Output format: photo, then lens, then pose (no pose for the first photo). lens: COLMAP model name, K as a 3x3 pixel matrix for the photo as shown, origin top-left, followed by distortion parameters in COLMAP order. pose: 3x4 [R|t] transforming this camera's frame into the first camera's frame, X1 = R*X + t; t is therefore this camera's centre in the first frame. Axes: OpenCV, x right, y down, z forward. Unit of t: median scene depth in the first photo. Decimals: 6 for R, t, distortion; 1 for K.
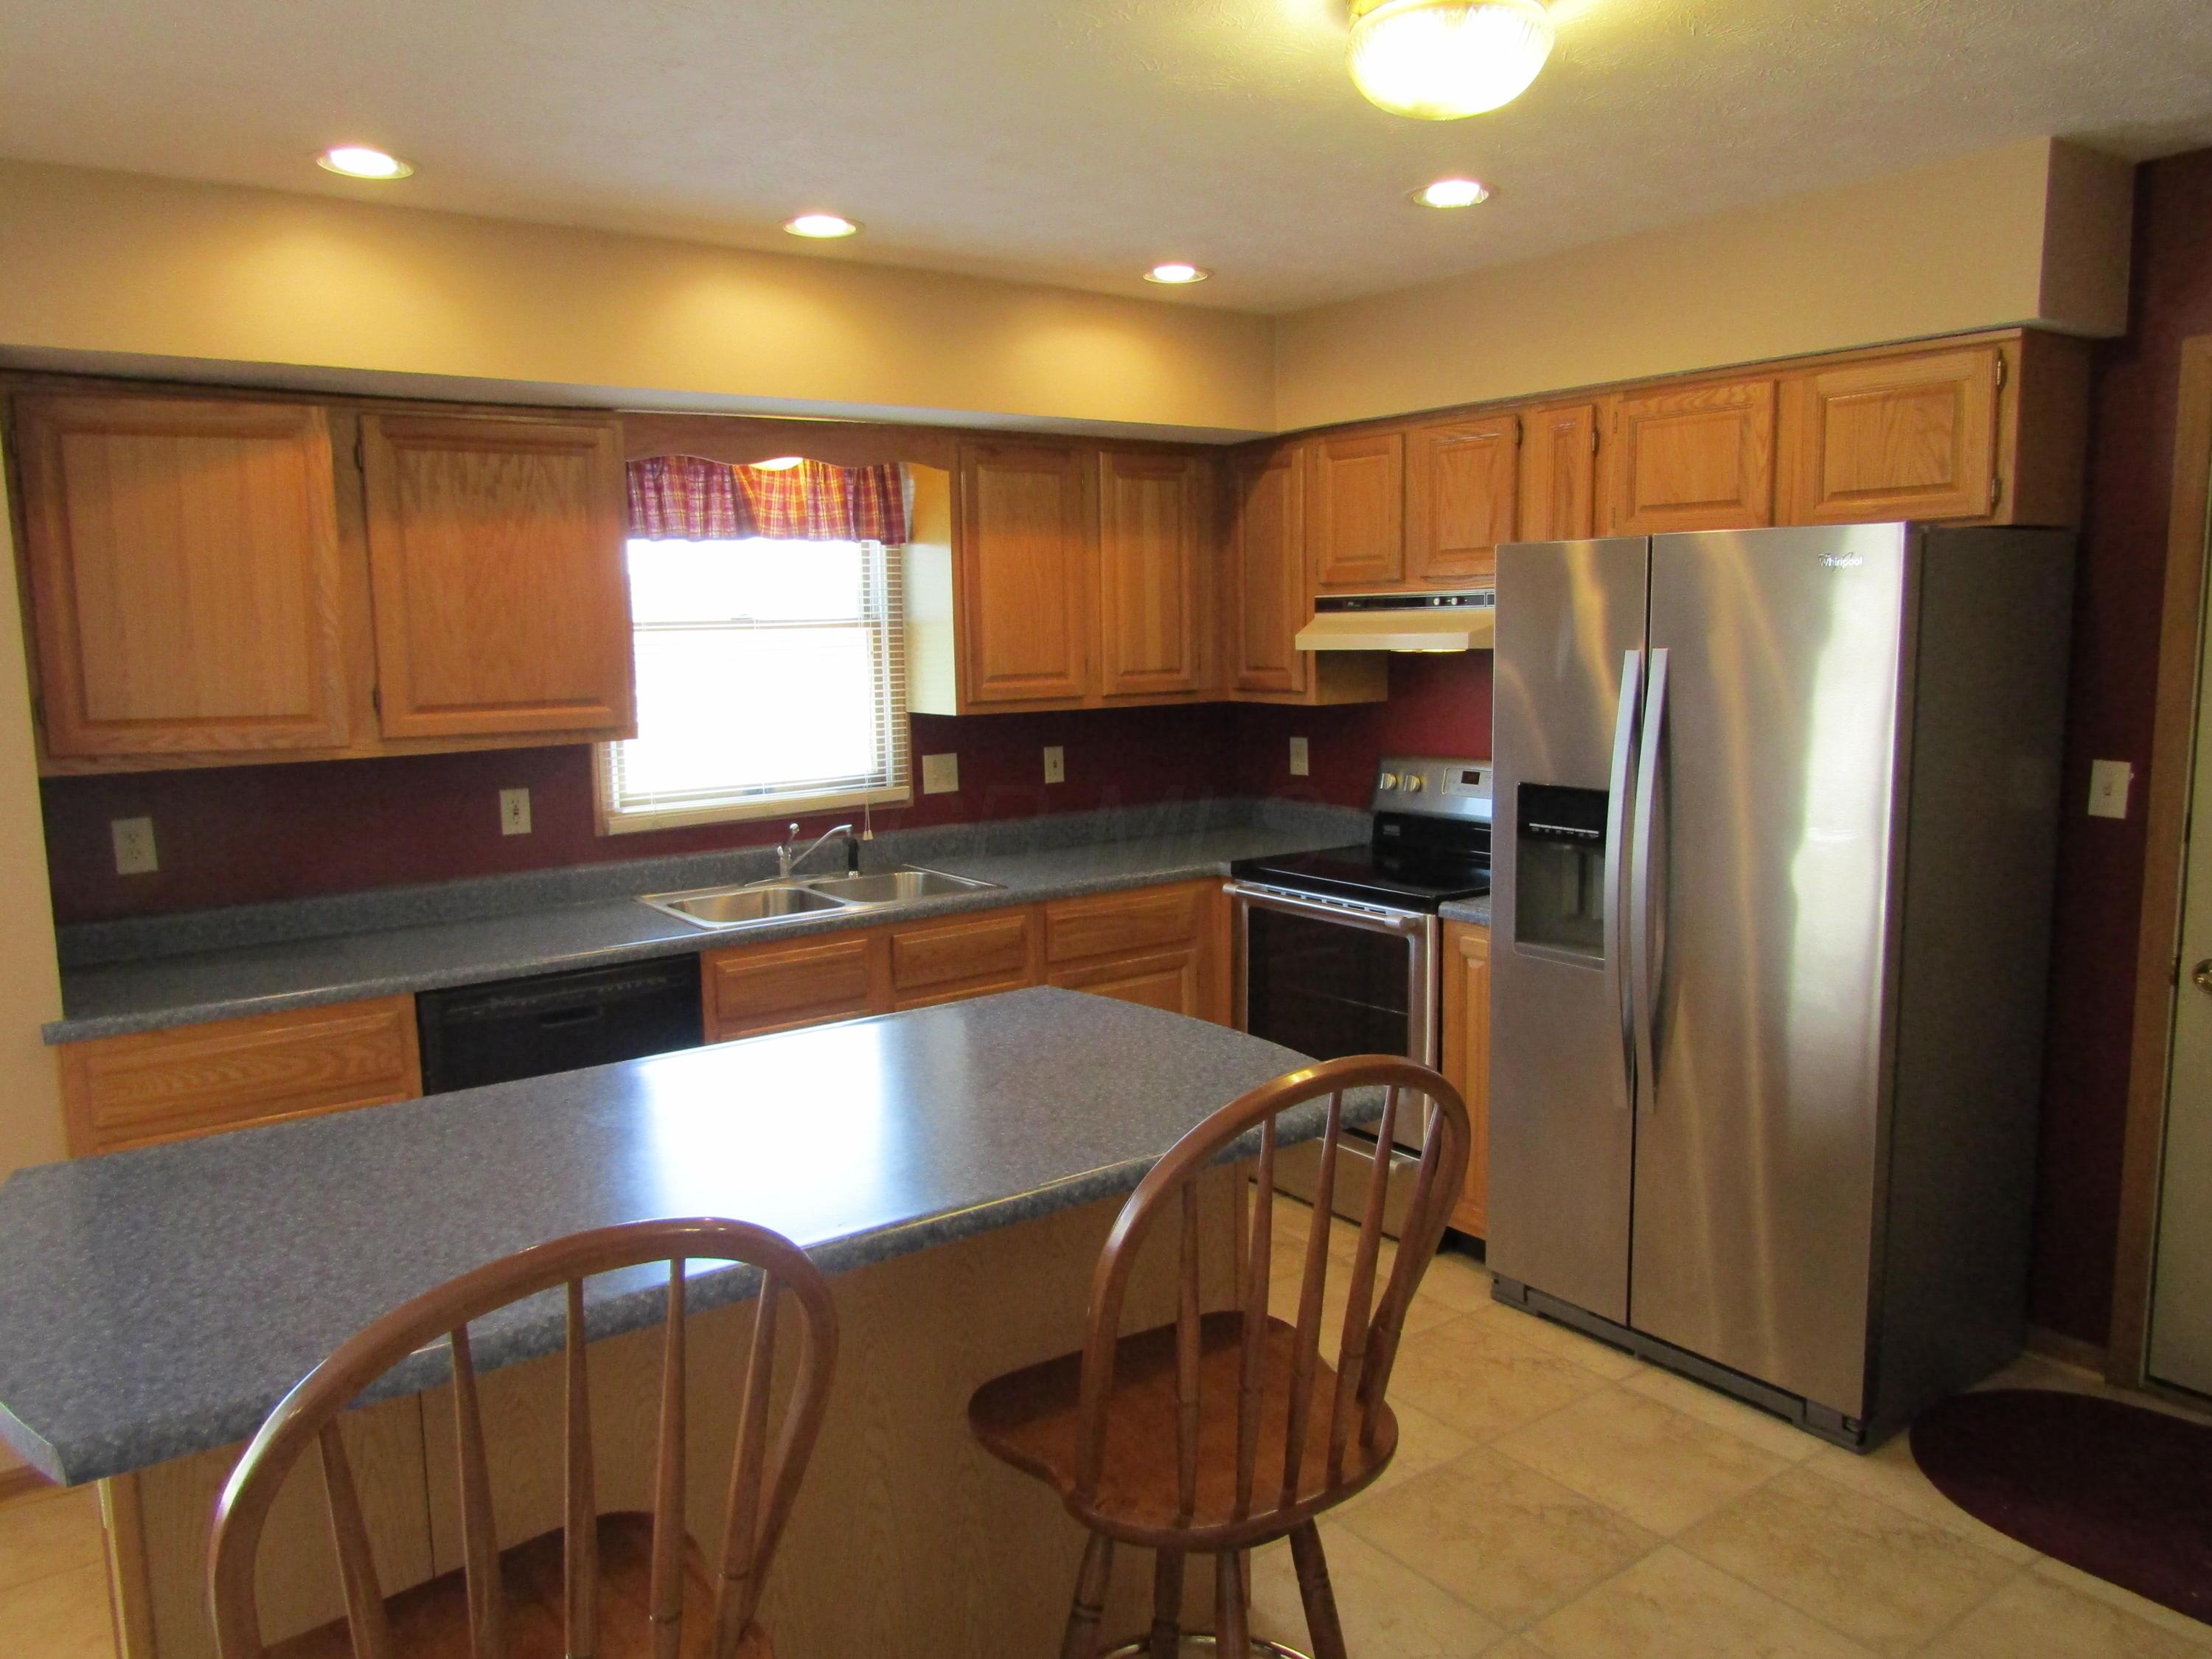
lens RADIAL K [[1580.9, 0, 1106.0], [0, 1580.9, 829.5], [0, 0, 1]] dist [0.002436, -0.000395]
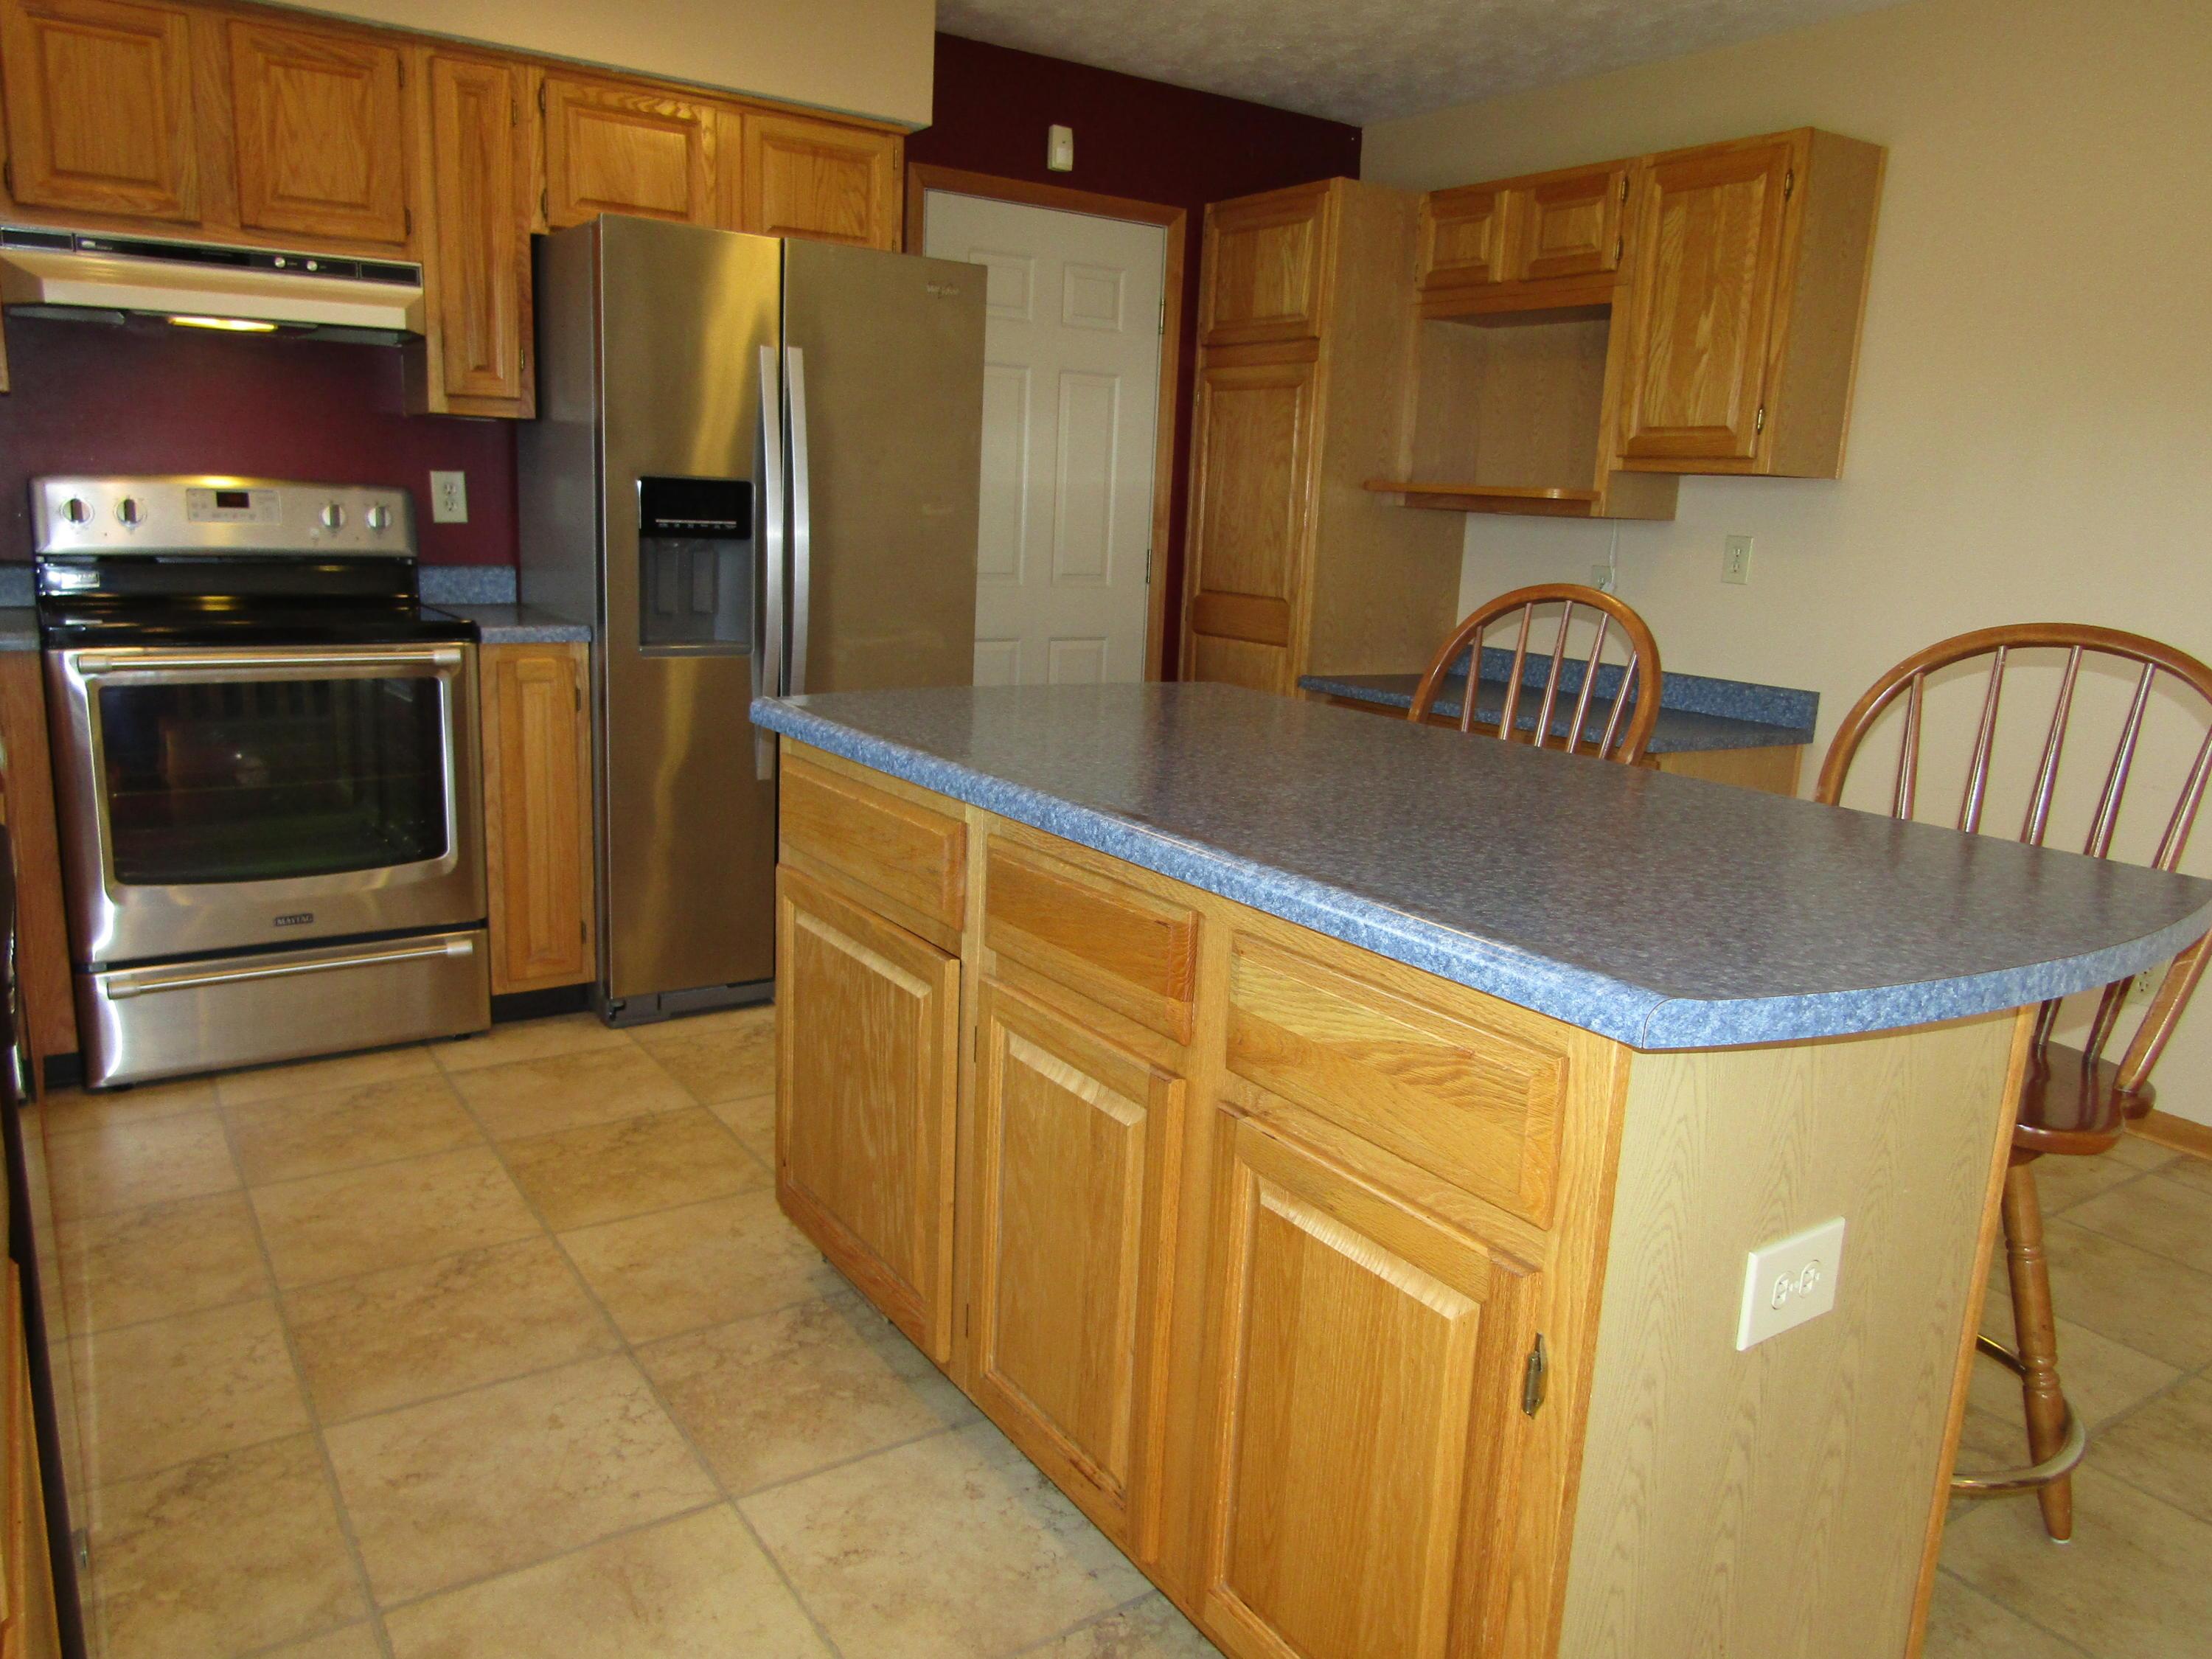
lens RADIAL K [[1580.9, 0, 1106.0], [0, 1580.9, 829.5], [0, 0, 1]] dist [0.002436, -0.000395]
pose [[0.035648, -0.203613, 0.978402, -0.666877], [0.084880, 0.976104, 0.200042, 0.010248], [-0.995753, 0.075916, 0.052078, 0.623552]]
